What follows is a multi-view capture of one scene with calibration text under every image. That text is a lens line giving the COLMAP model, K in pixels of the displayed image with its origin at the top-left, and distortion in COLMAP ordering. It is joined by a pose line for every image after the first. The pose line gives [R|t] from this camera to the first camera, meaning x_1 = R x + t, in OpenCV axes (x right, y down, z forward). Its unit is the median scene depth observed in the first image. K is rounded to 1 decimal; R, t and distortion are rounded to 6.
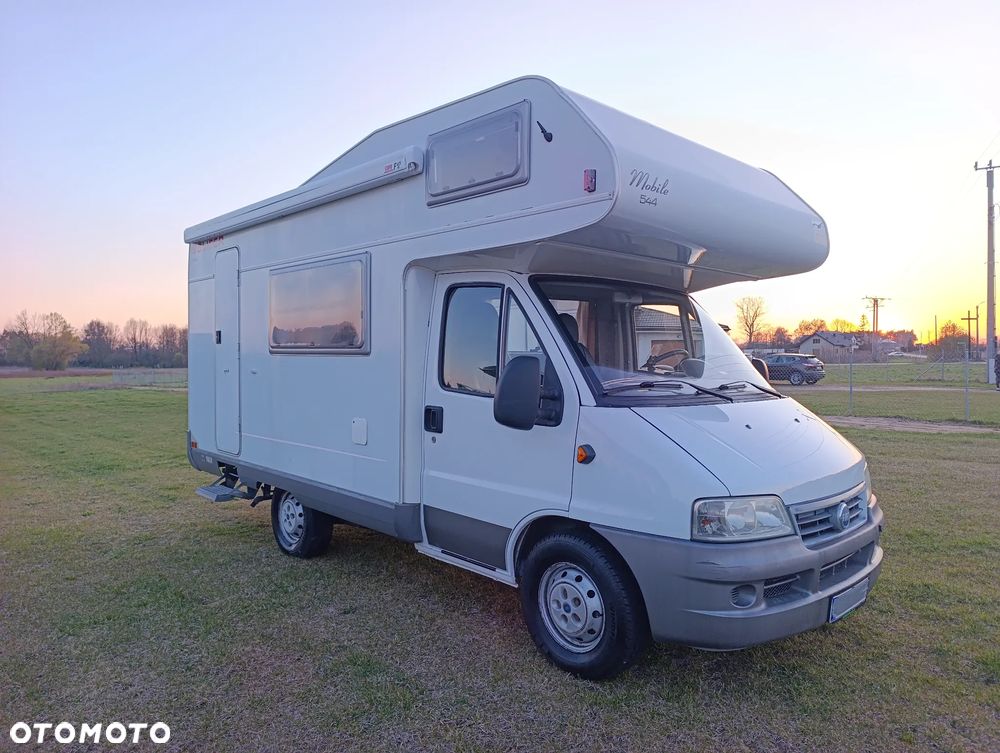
lens RADIAL K [[679.6, 0, 497.6], [0, 679.6, 376.8], [0, 0, 1]] dist [0.049808, -0.049607]
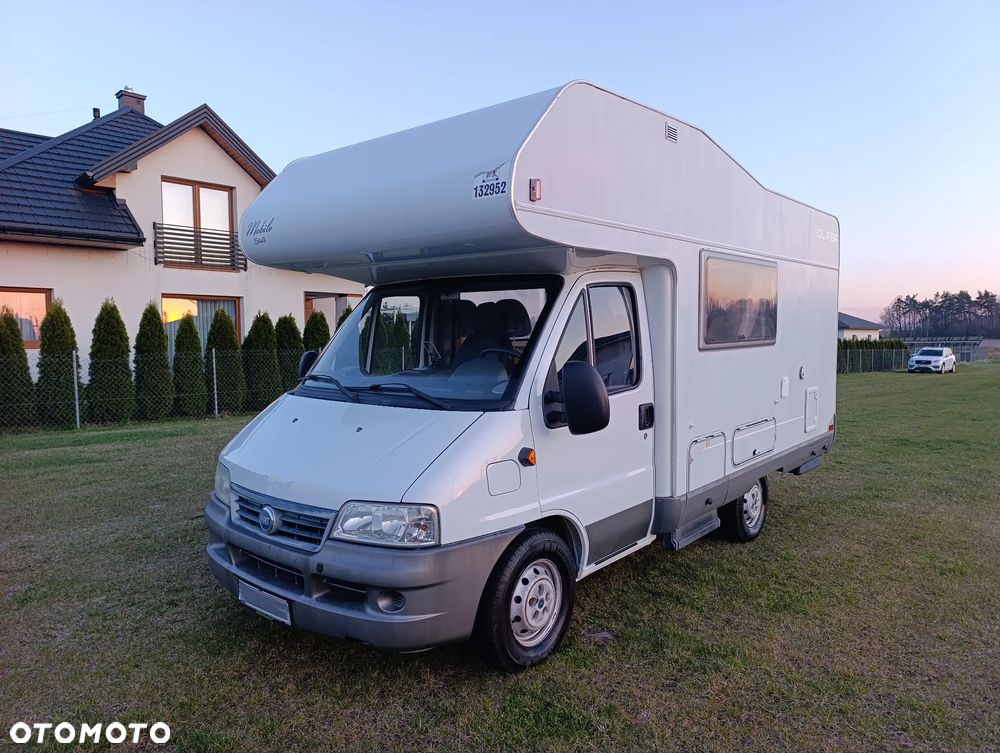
lens RADIAL K [[679.6, 0, 503.2], [0, 679.6, 374.8], [0, 0, 1]] dist [0.049808, -0.049607]
pose [[0.119920, 0.062202, -0.990833, 1.266551], [-0.021699, 0.997961, 0.060023, -0.063378], [0.992546, 0.014302, 0.121025, 1.012405]]
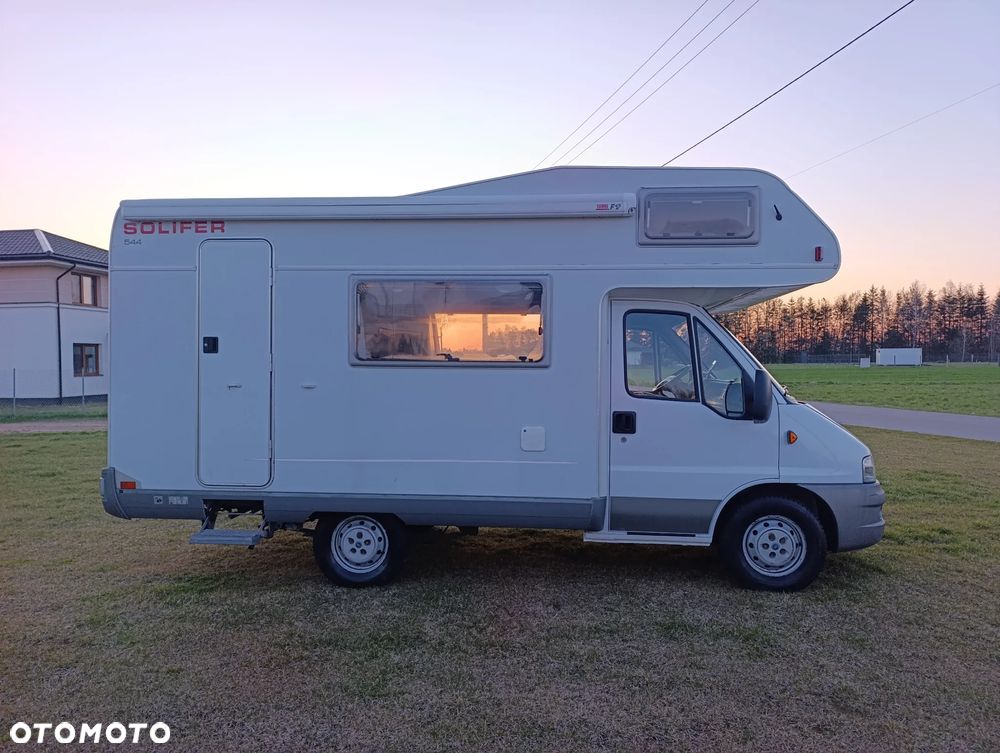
lens RADIAL K [[679.6, 0, 501.5], [0, 679.6, 376.4], [0, 0, 1]] dist [0.049808, -0.049607]
pose [[0.742883, -0.007745, 0.669376, -1.049541], [0.018005, 0.999802, -0.008414, -0.011731], [-0.669179, 0.018303, 0.742876, 0.259839]]
